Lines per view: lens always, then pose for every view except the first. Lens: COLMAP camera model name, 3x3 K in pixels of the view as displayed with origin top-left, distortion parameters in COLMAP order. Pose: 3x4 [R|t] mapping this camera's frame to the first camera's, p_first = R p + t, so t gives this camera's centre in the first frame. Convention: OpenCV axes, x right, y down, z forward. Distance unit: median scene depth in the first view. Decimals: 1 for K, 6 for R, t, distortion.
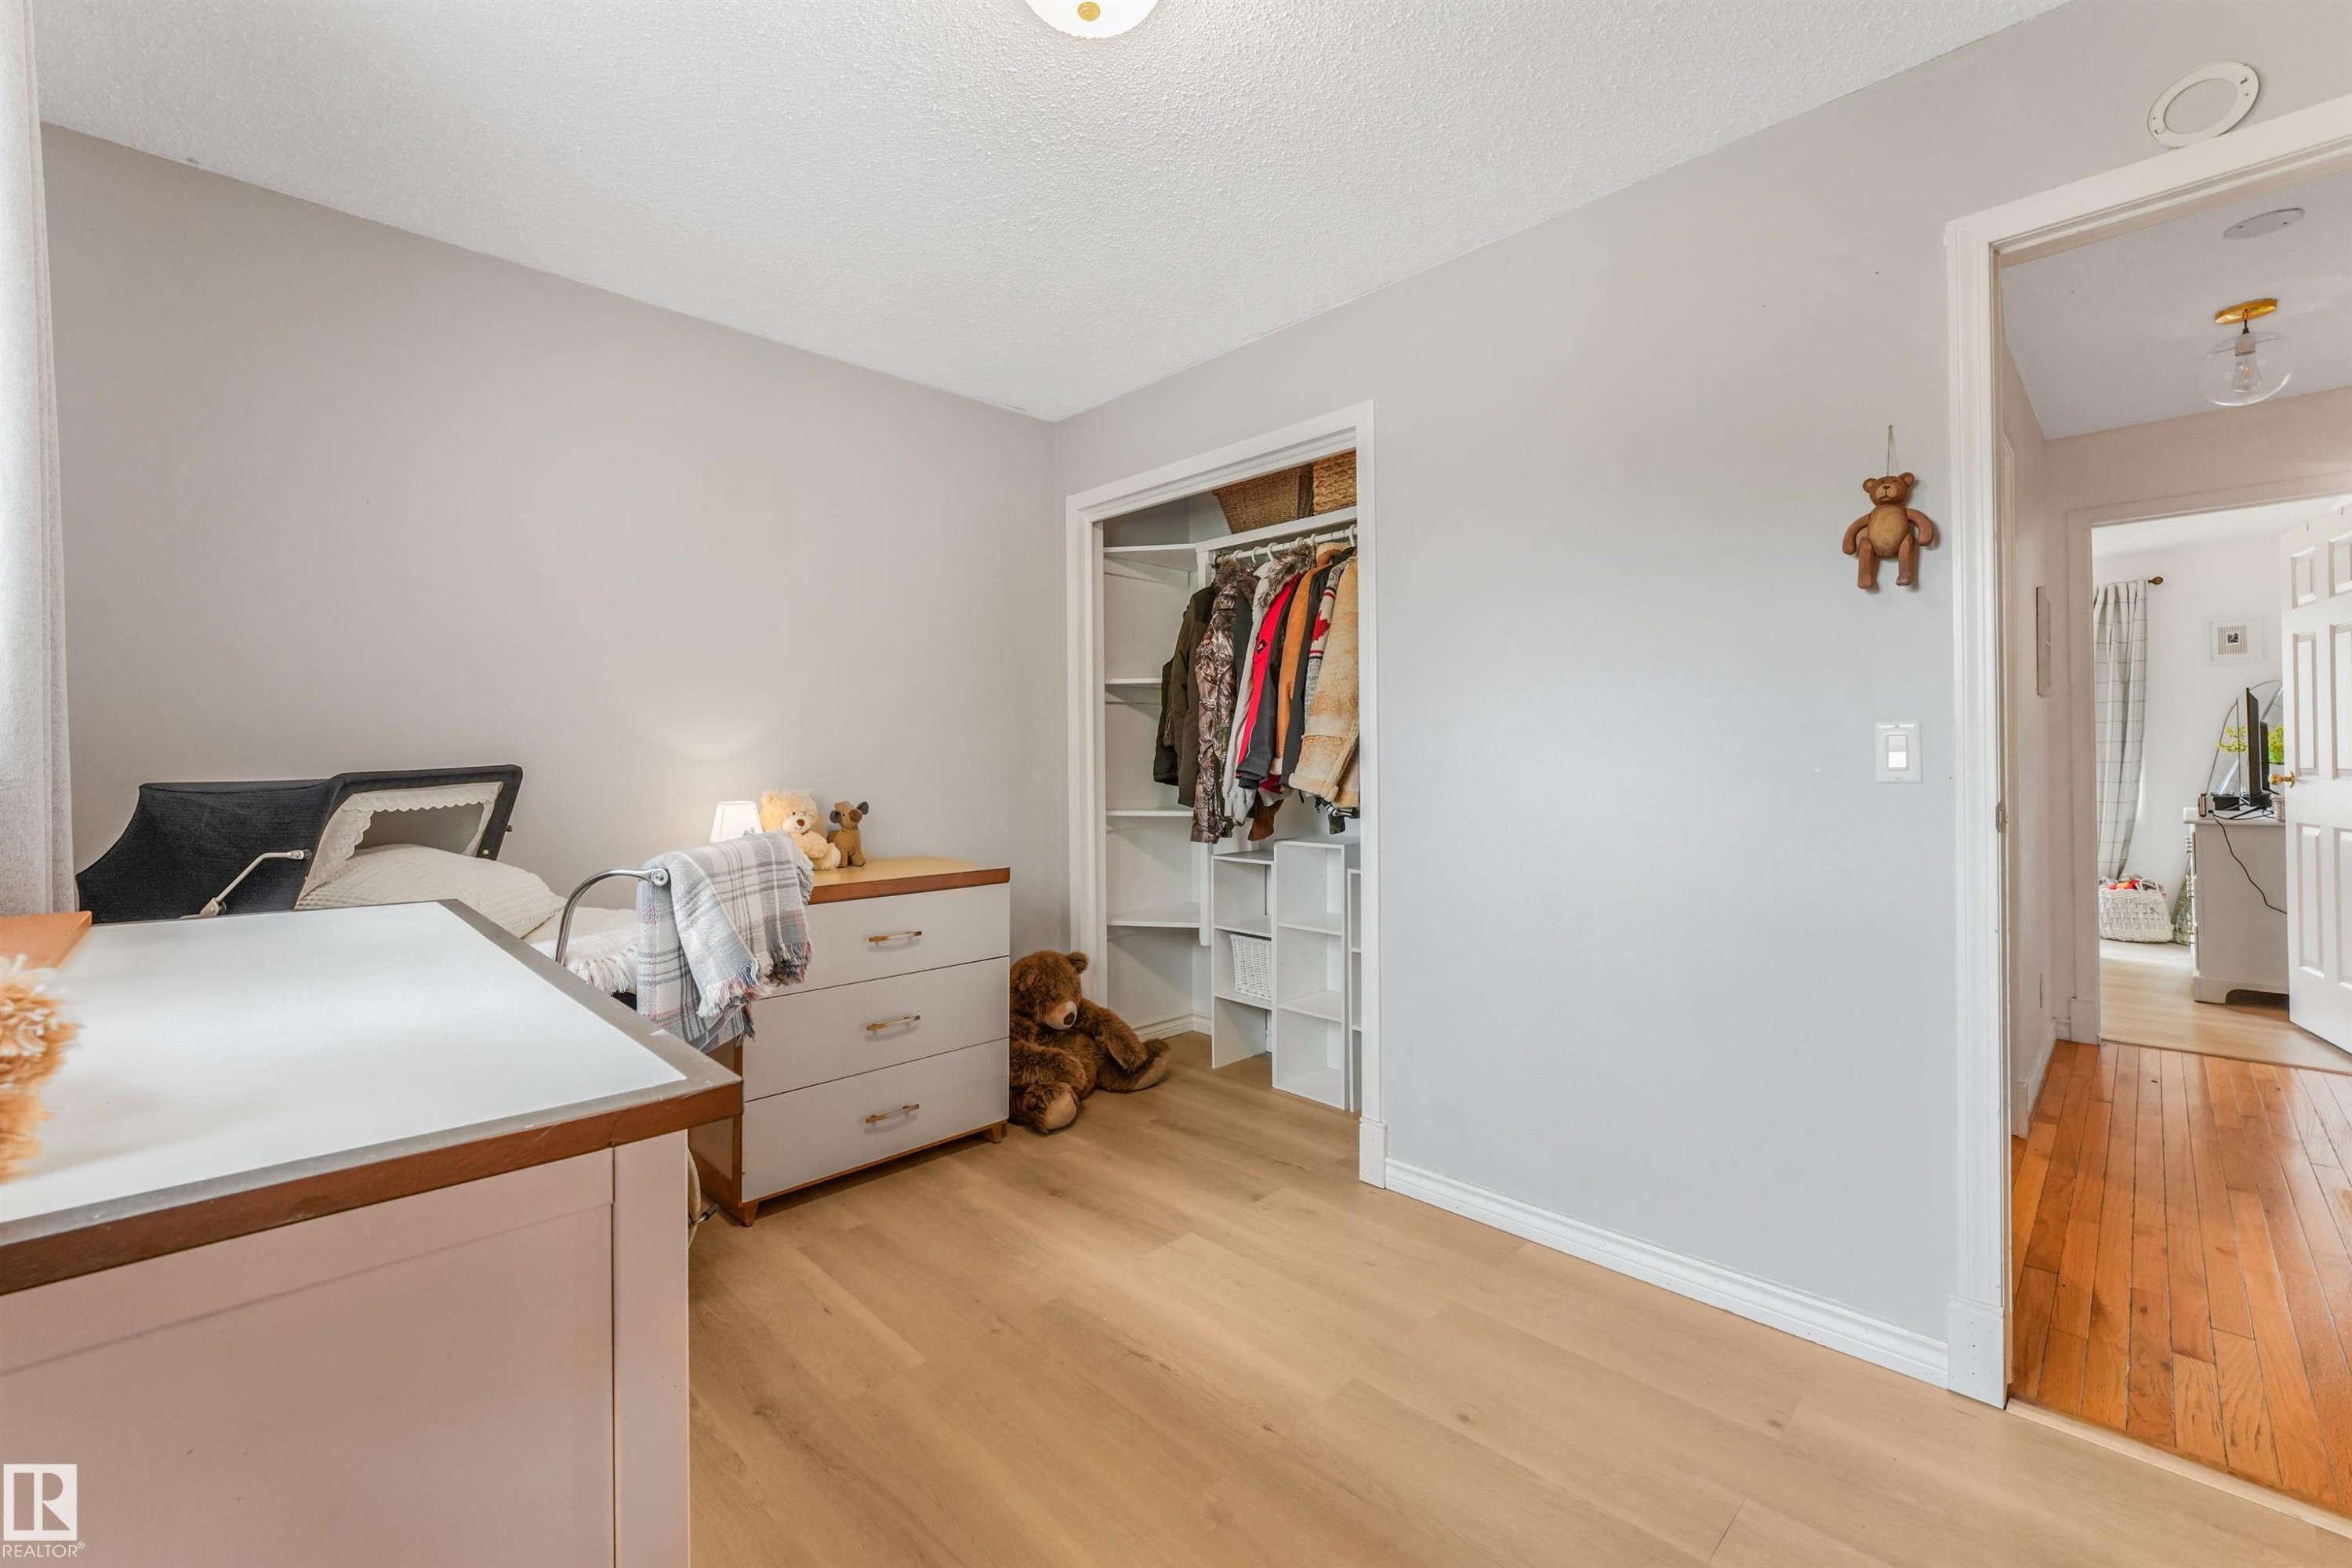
lens RADIAL K [[971.6, 0, 1171.0], [0, 971.6, 775.5], [0, 0, 1]] dist [-0.010652, 0.000229]
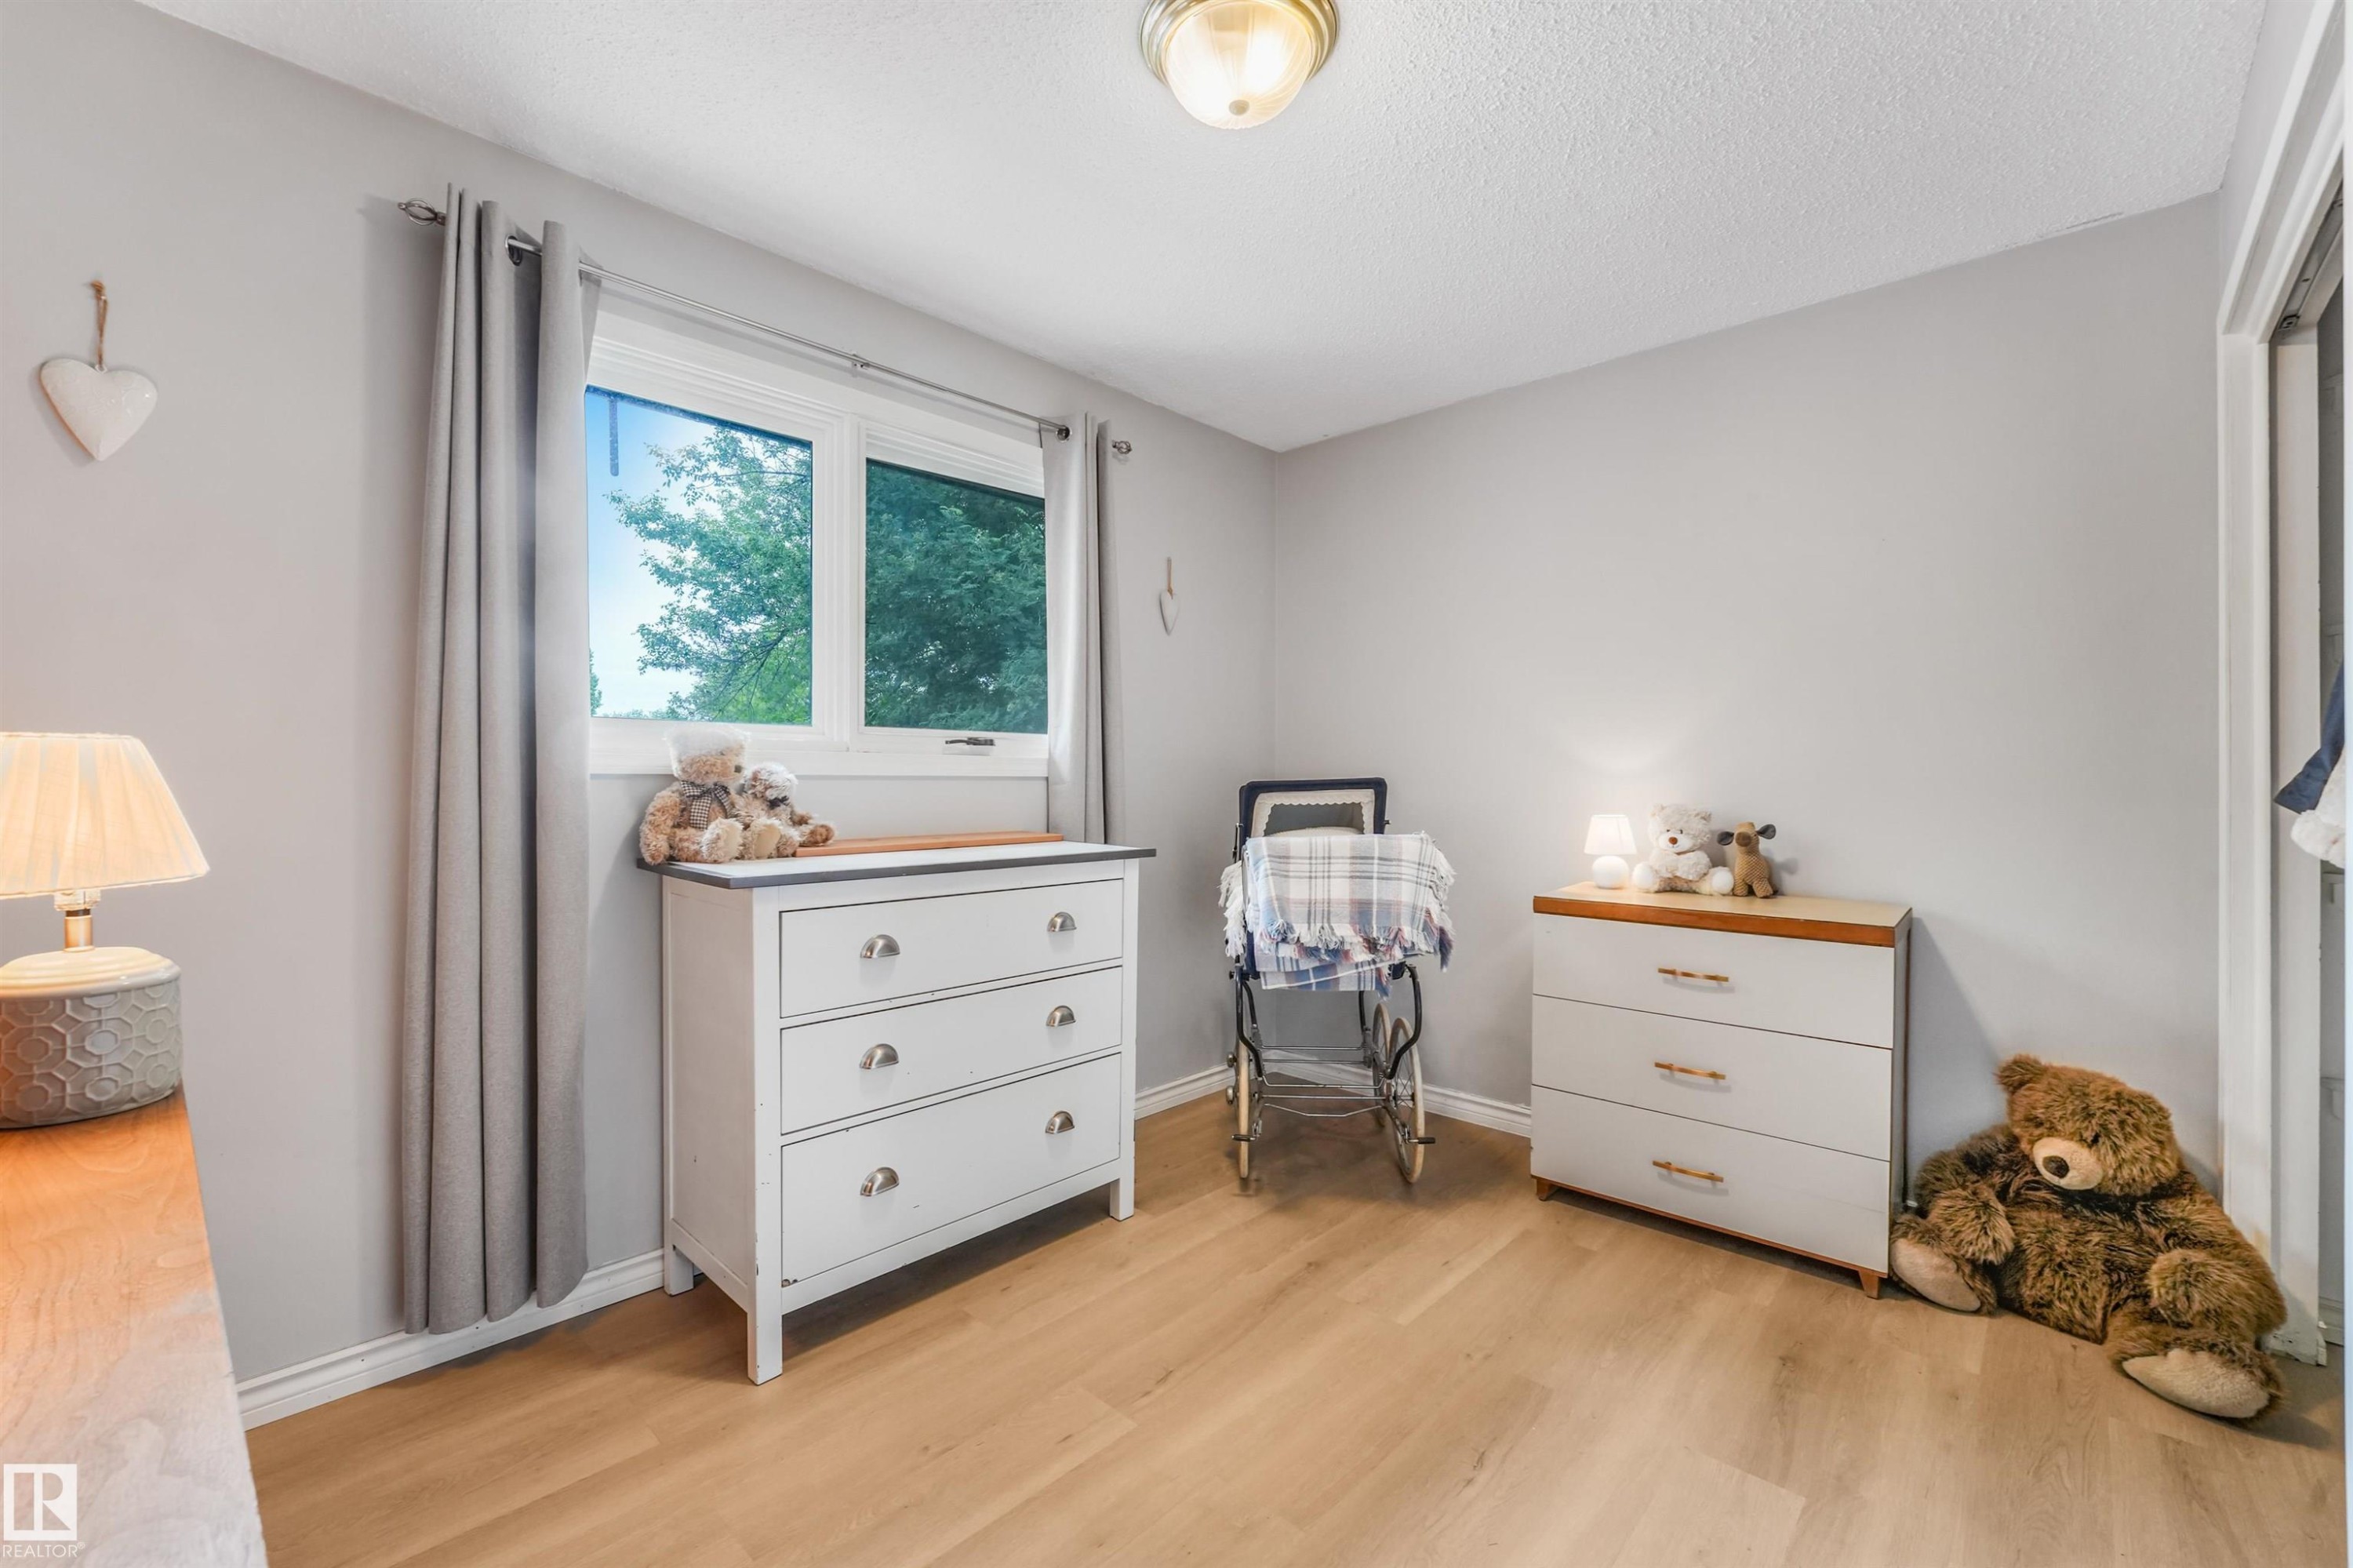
lens RADIAL K [[972.1, 0, 1171.5], [0, 972.1, 775.5], [0, 0, 1]] dist [-0.010652, 0.000229]
pose [[0.046904, 0.008791, -0.998861, 0.634701], [-0.017242, 0.999819, 0.007990, -0.017358], [0.998751, 0.016847, 0.047047, 0.518644]]
